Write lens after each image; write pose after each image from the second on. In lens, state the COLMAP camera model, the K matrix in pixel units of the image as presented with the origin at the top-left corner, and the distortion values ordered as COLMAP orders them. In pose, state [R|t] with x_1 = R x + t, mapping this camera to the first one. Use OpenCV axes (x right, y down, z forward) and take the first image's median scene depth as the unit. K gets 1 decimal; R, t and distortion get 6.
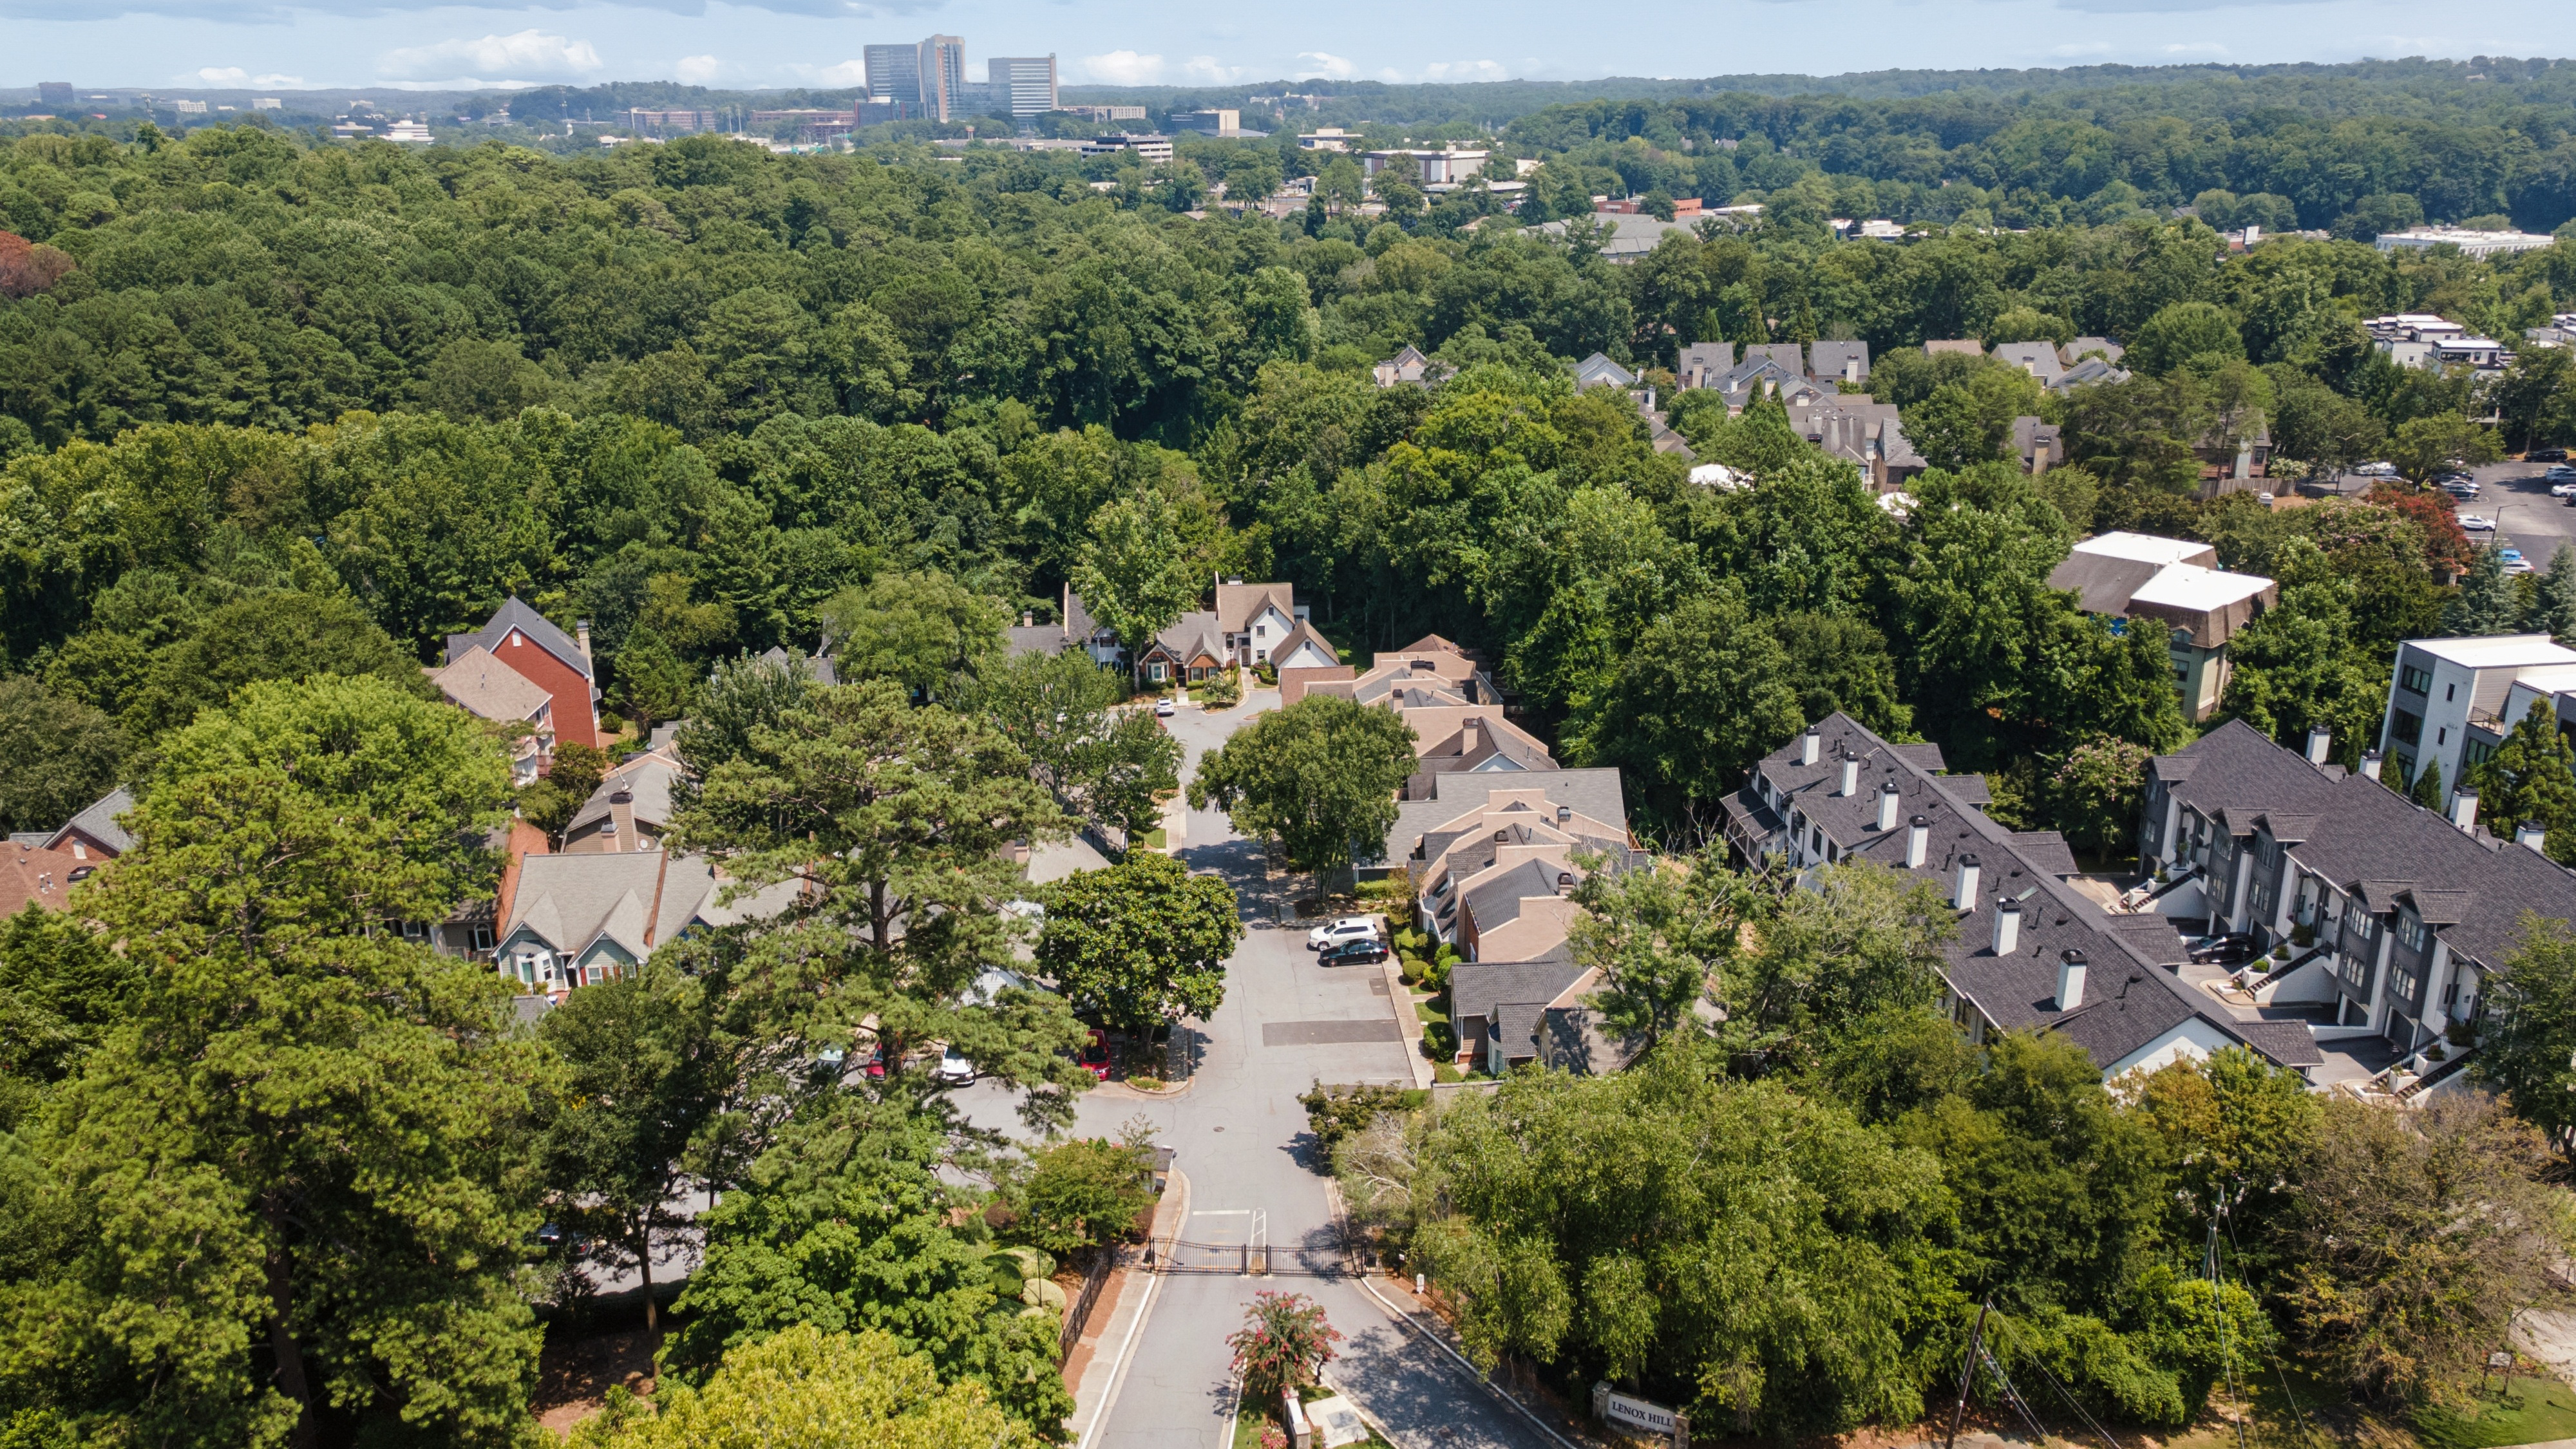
lens RADIAL K [[1941.7, 0, 1288.0], [0, 1941.7, 724.5], [0, 0, 1]] dist [0.043891, -0.004338]
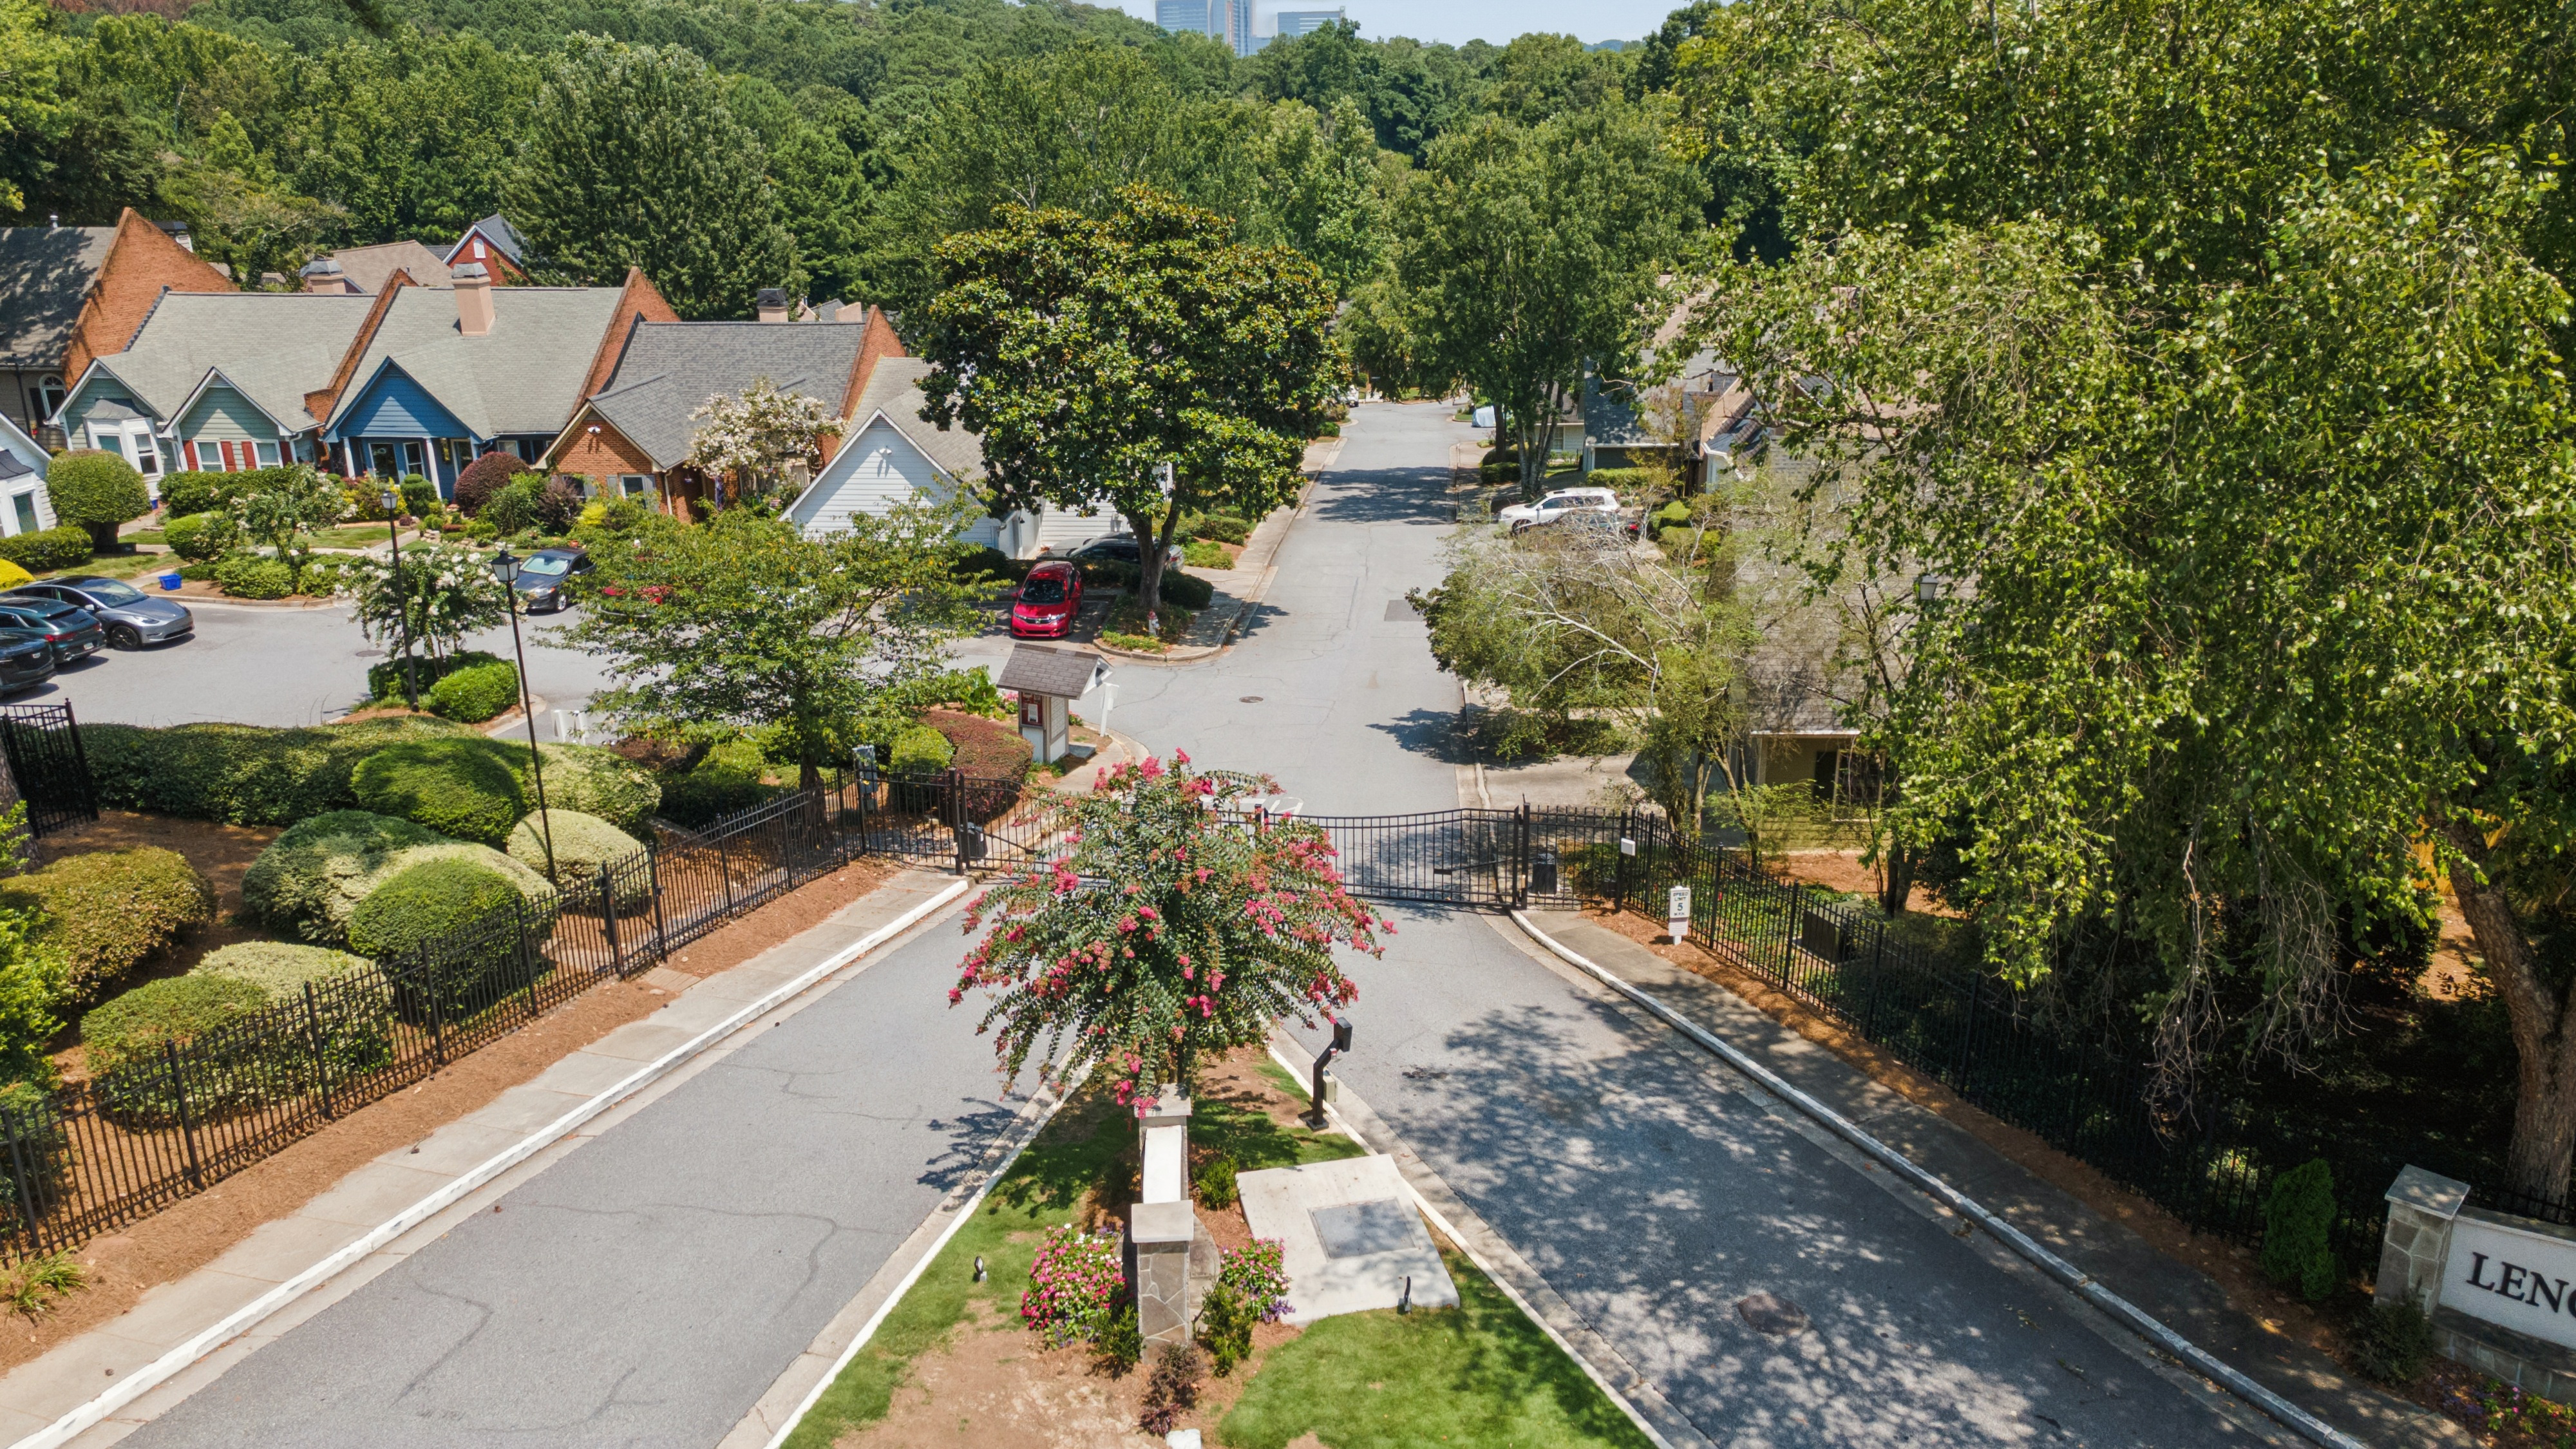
lens RADIAL K [[1941.7, 0, 1288.0], [0, 1941.7, 724.5], [0, 0, 1]] dist [0.043891, -0.004338]
pose [[0.989869, 0.040743, -0.136010, 0.036023], [-0.039187, 0.999132, 0.014096, 0.201165], [0.136466, -0.008623, 0.990607, 0.521236]]
